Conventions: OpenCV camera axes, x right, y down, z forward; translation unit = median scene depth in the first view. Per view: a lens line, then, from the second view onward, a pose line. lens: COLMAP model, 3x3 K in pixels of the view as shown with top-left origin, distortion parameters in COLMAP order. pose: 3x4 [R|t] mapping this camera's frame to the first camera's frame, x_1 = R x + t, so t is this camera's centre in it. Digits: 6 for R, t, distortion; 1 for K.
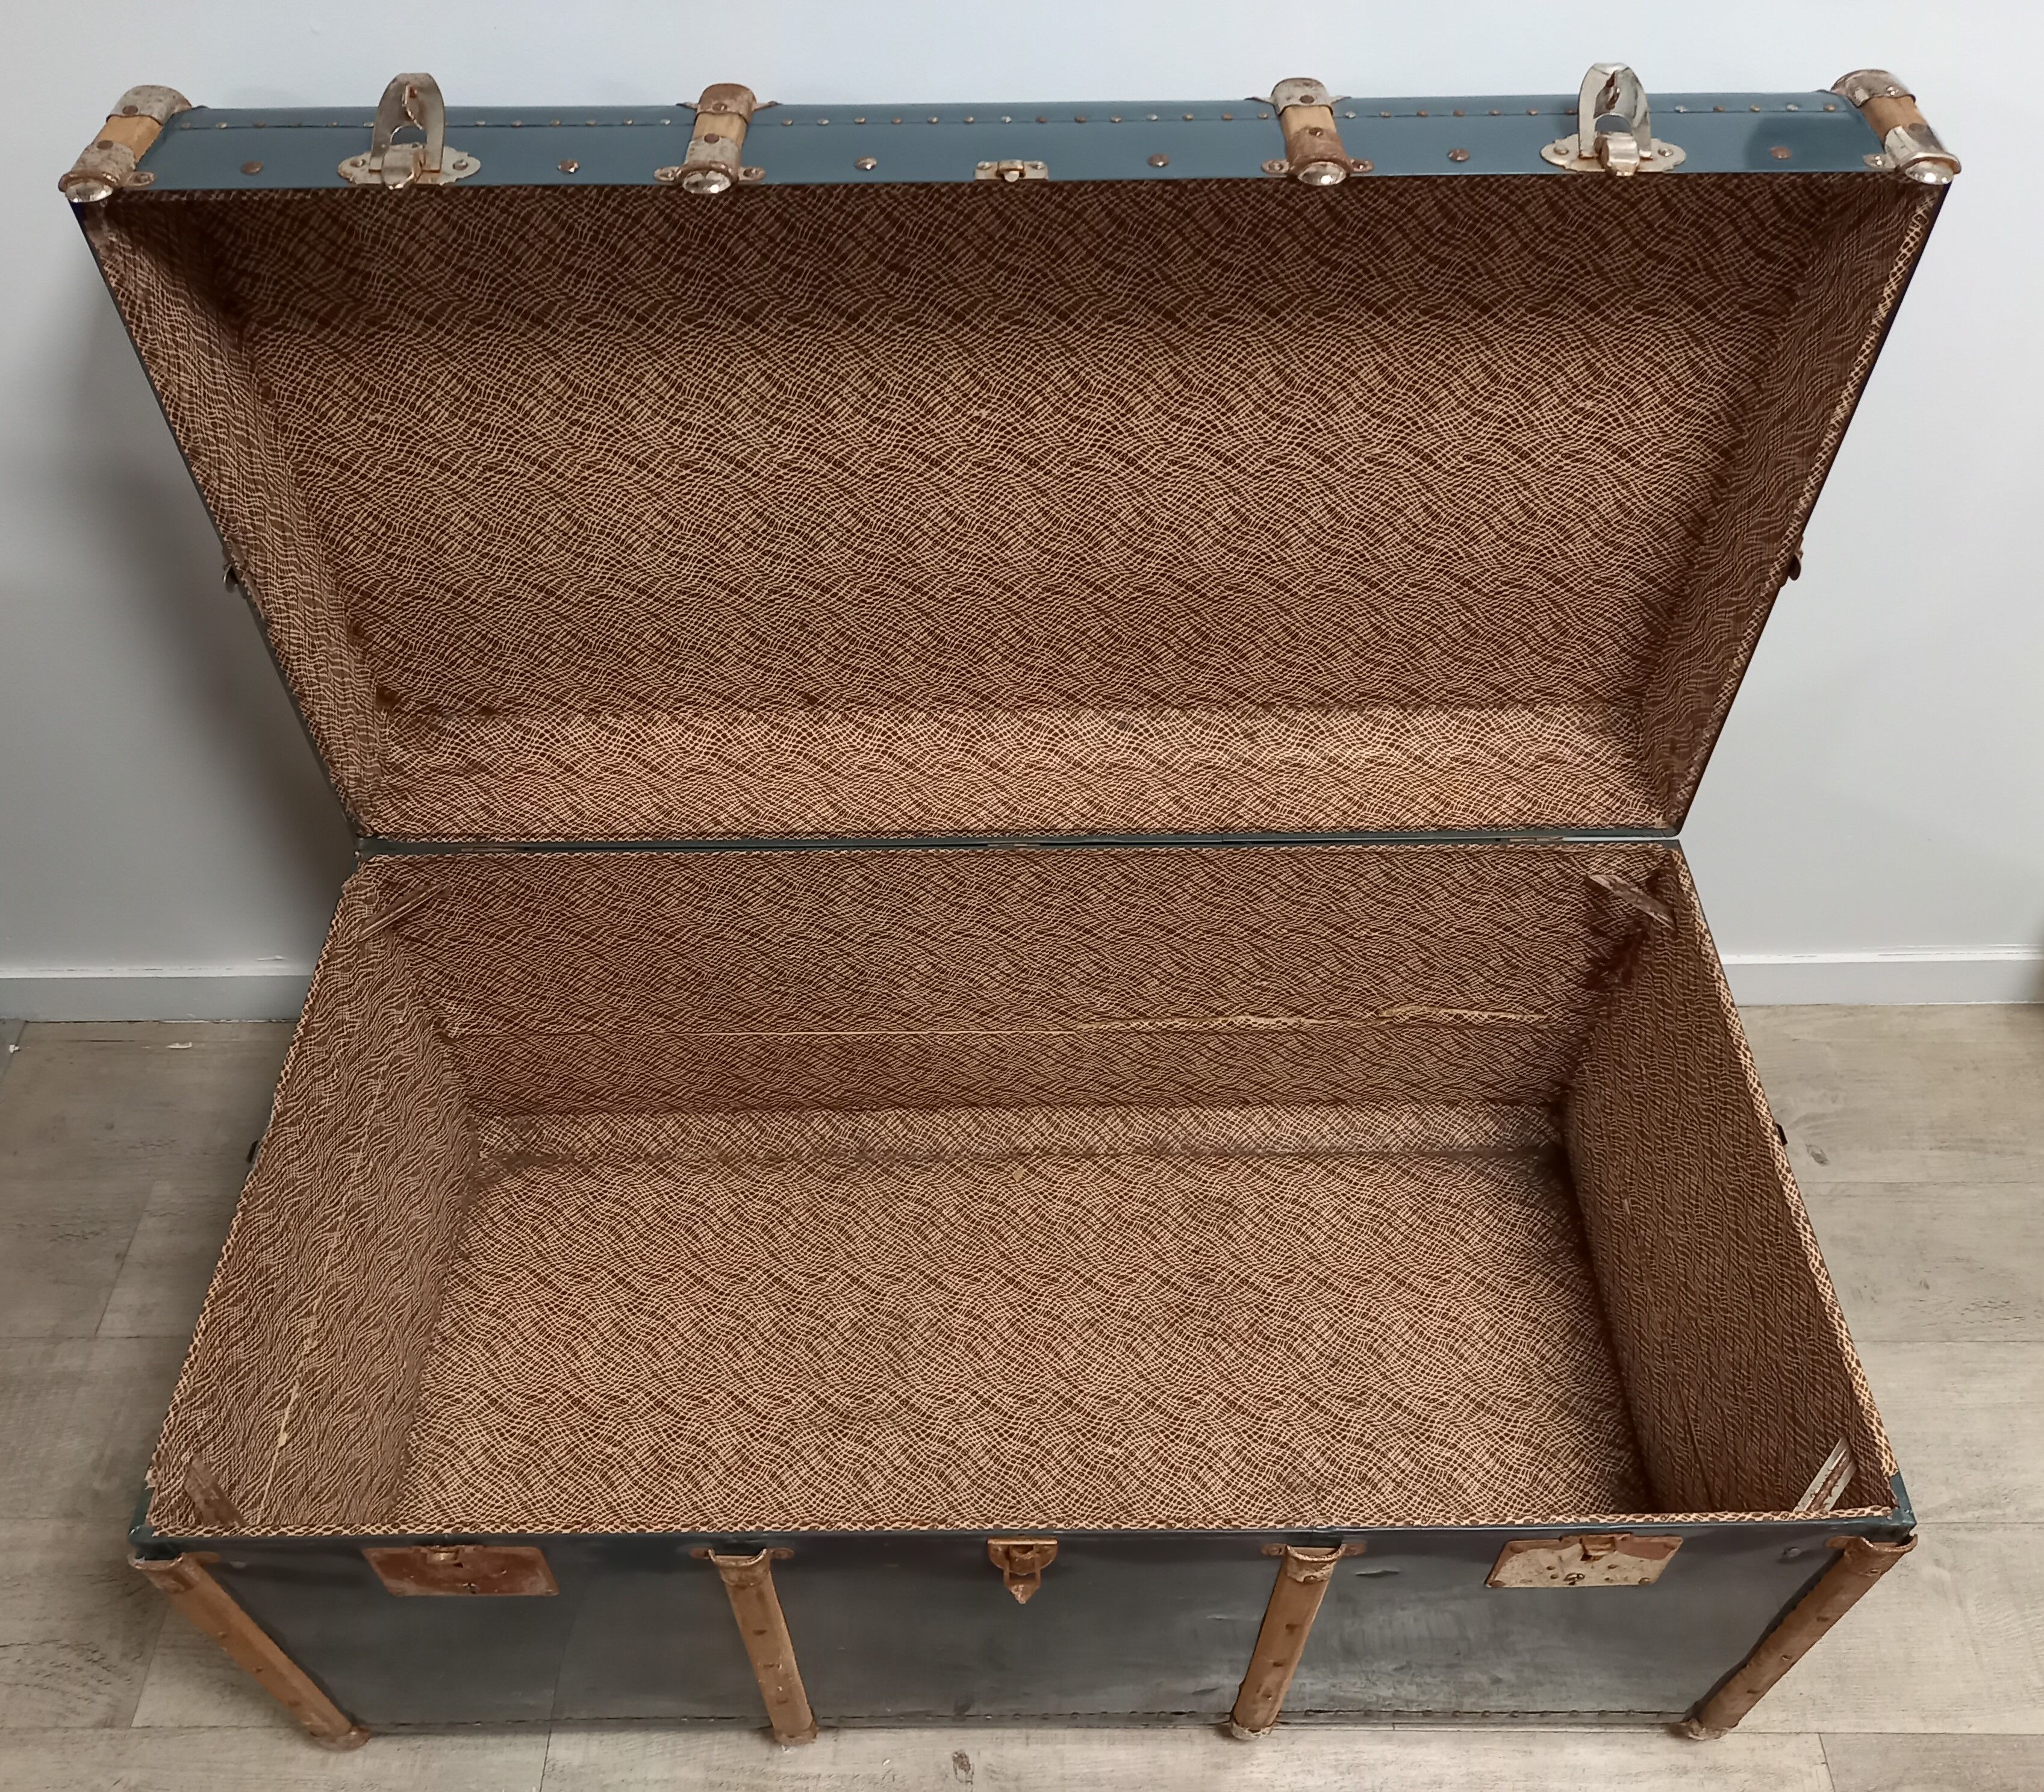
lens RADIAL K [[1760.2, 0, 1036.2], [0, 1760.2, 897.9], [0, 0, 1]] dist [0.064479, -0.061973]
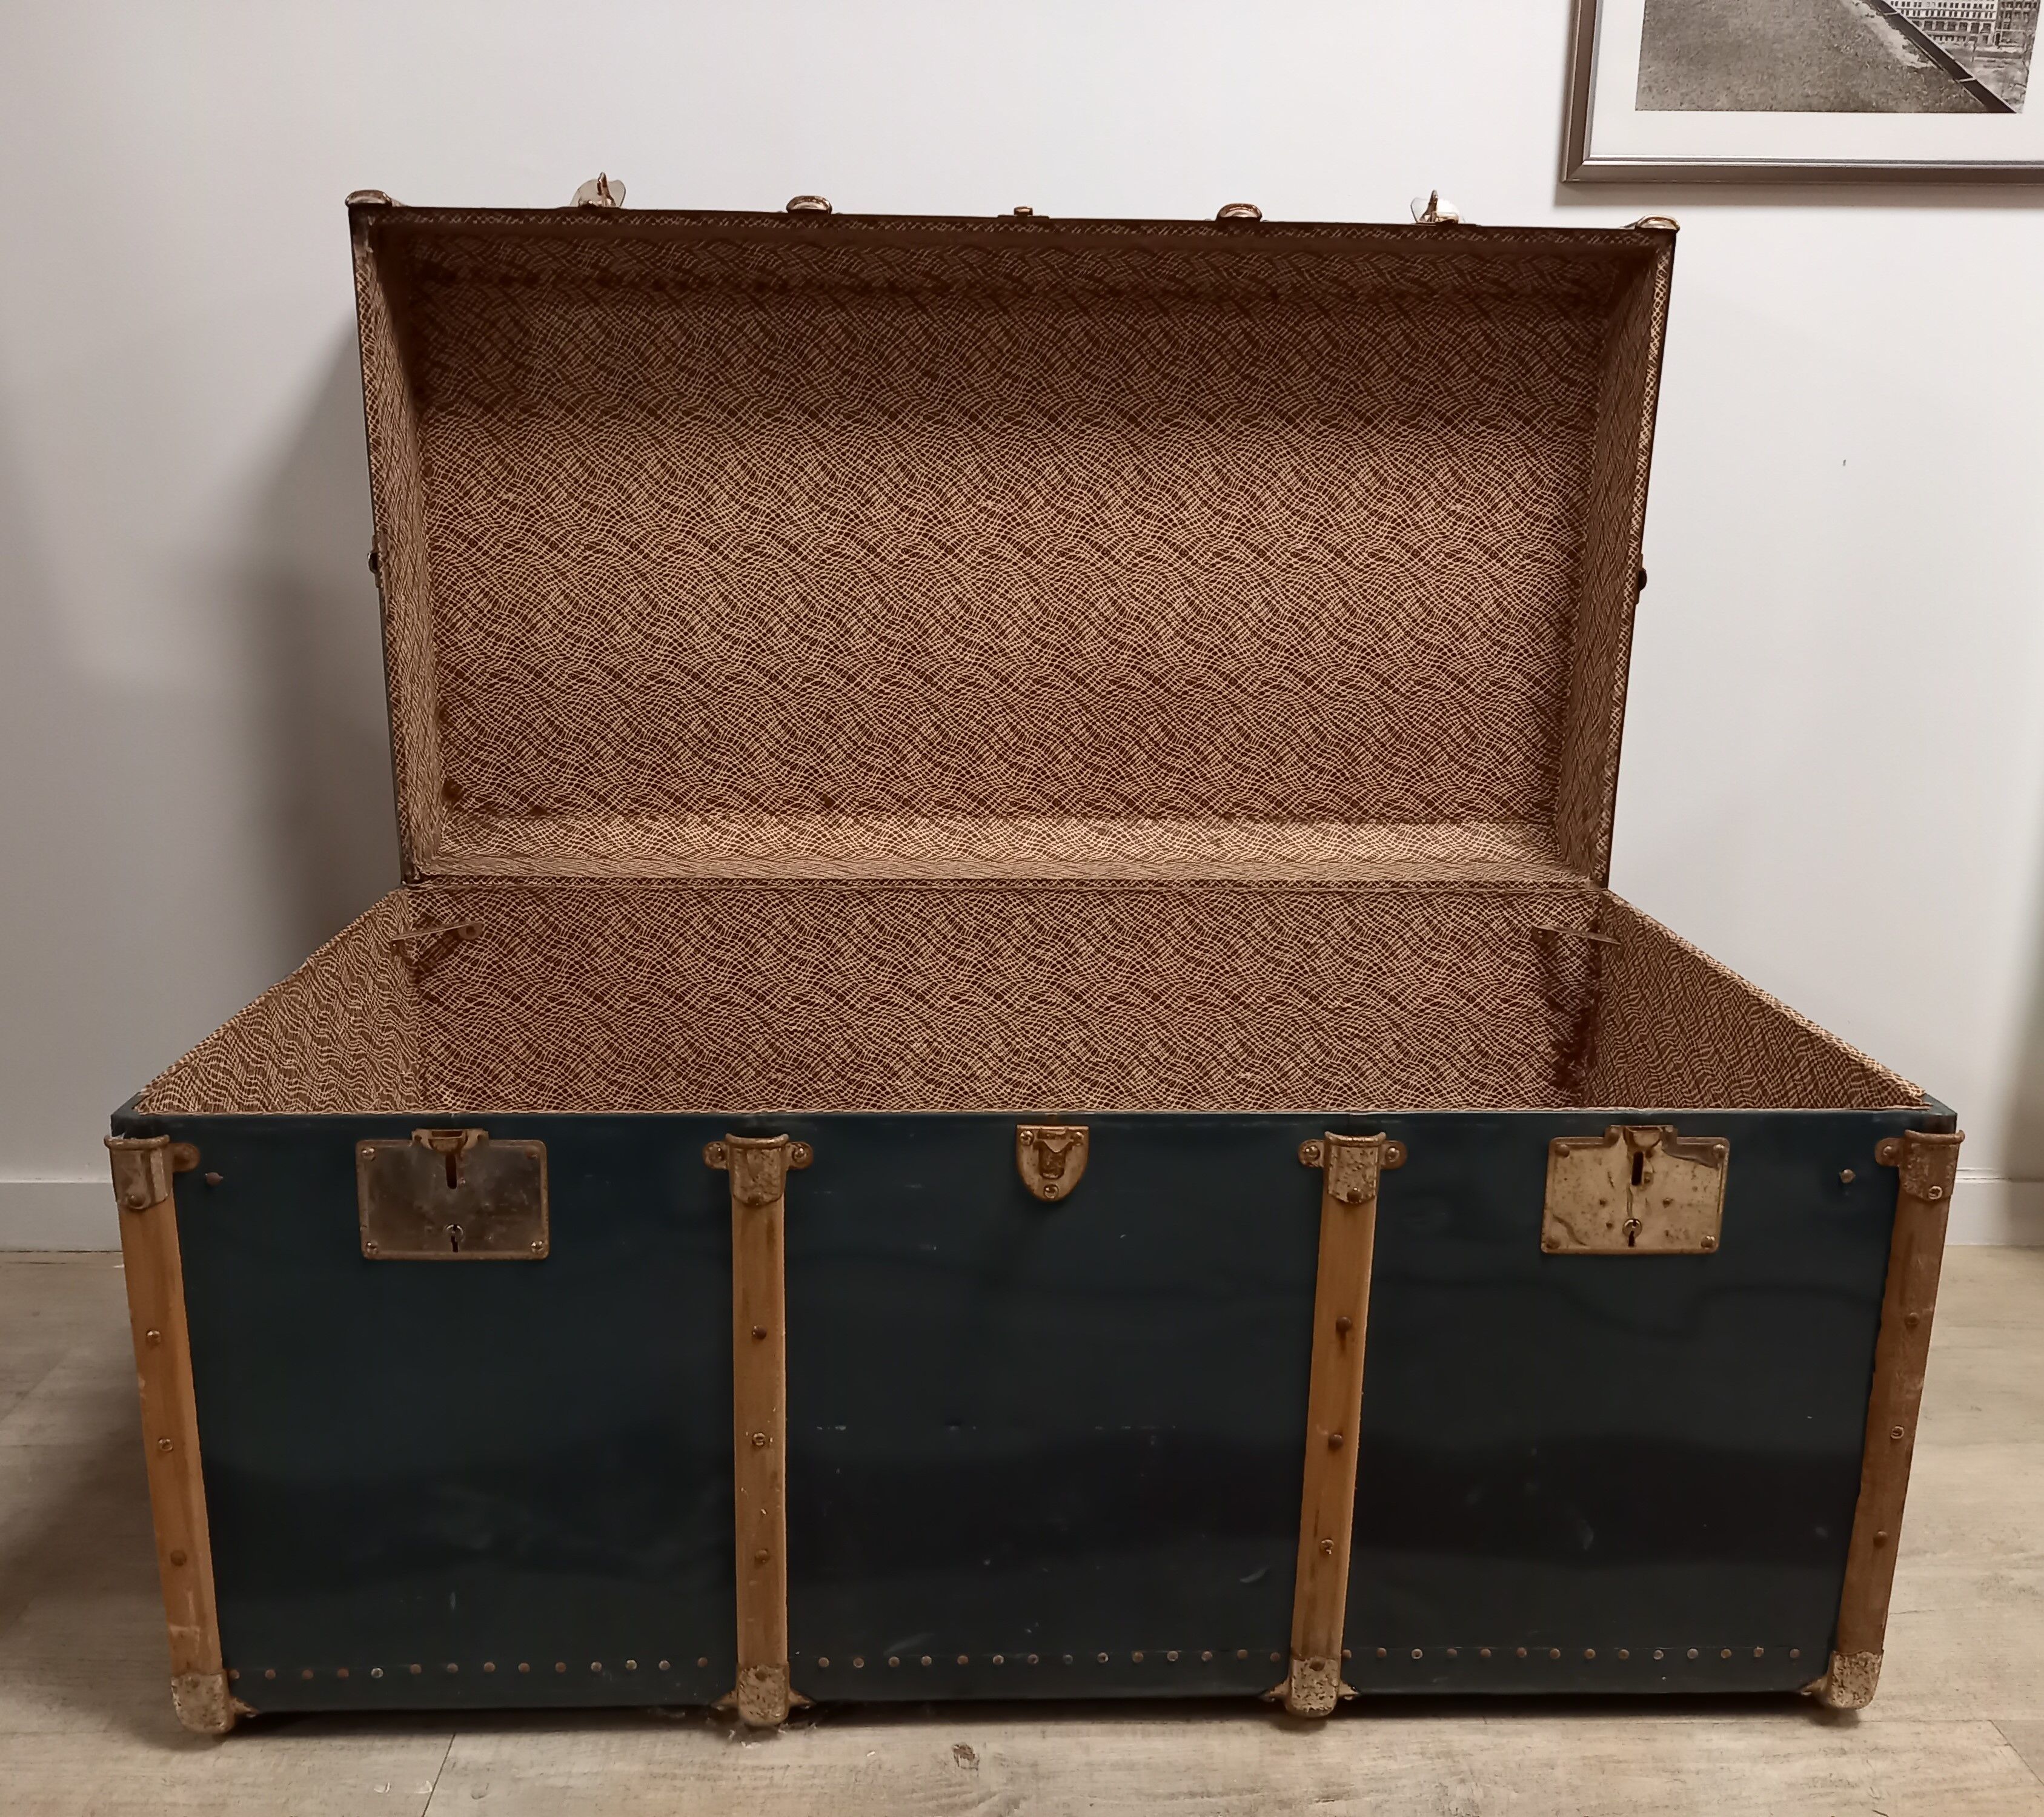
lens RADIAL K [[1777.4, 0, 1022.0], [0, 1777.4, 908.5], [0, 0, 1]] dist [0.066984, -0.060331]
pose [[0.999285, 0.005609, 0.037379, -0.048479], [0.016966, 0.817135, -0.576196, 0.645936], [-0.033776, 0.576419, 0.816456, 0.108438]]
